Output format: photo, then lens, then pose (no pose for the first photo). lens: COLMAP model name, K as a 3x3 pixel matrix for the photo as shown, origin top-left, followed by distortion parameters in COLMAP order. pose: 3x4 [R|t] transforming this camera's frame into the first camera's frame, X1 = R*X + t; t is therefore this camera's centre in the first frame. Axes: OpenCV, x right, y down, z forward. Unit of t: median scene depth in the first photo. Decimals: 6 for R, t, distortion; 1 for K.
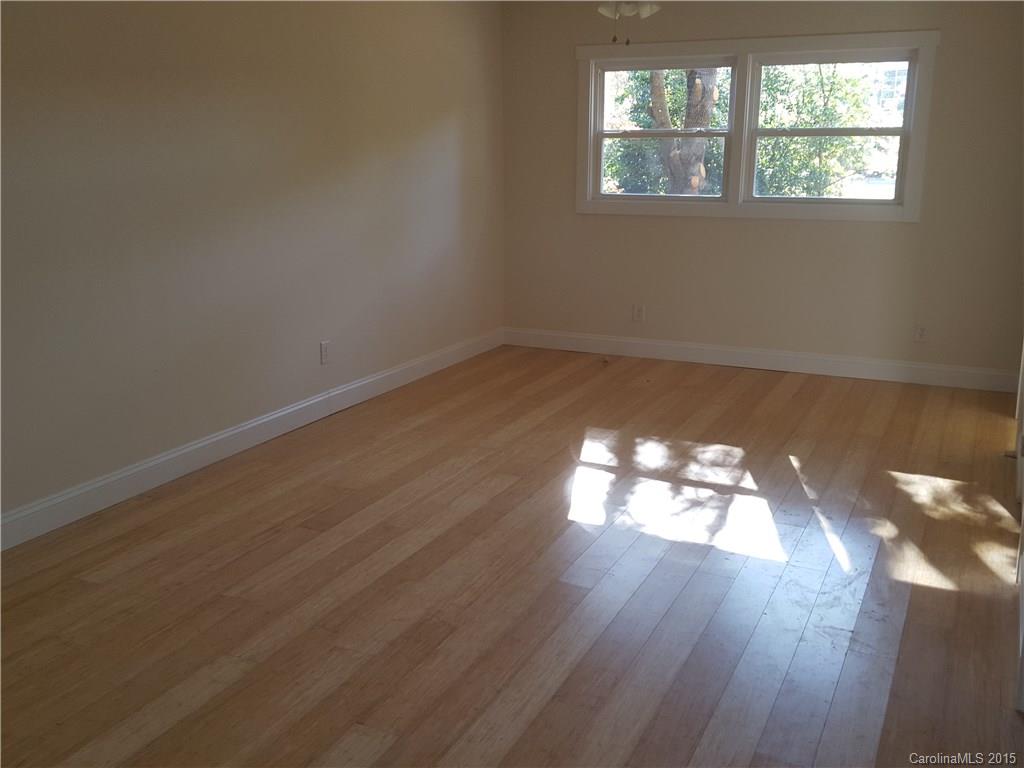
lens RADIAL K [[1017.1, 0, 517.6], [0, 1017.1, 398.8], [0, 0, 1]] dist [0.175613, -0.364833]
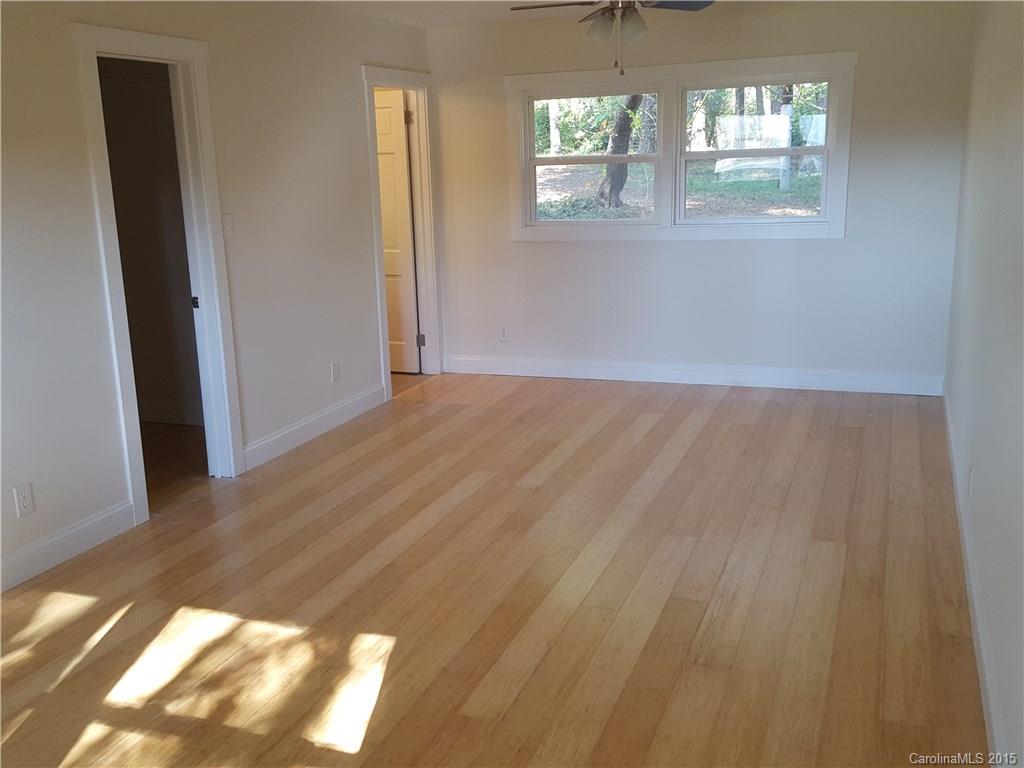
lens RADIAL K [[1017.1, 0, 517.6], [0, 1017.1, 398.8], [0, 0, 1]] dist [0.175613, -0.364833]
pose [[-0.996143, 0.051090, -0.071333, 0.001663], [0.012219, 0.885845, 0.463821, -0.494481], [0.086887, 0.461161, -0.883052, 1.889401]]
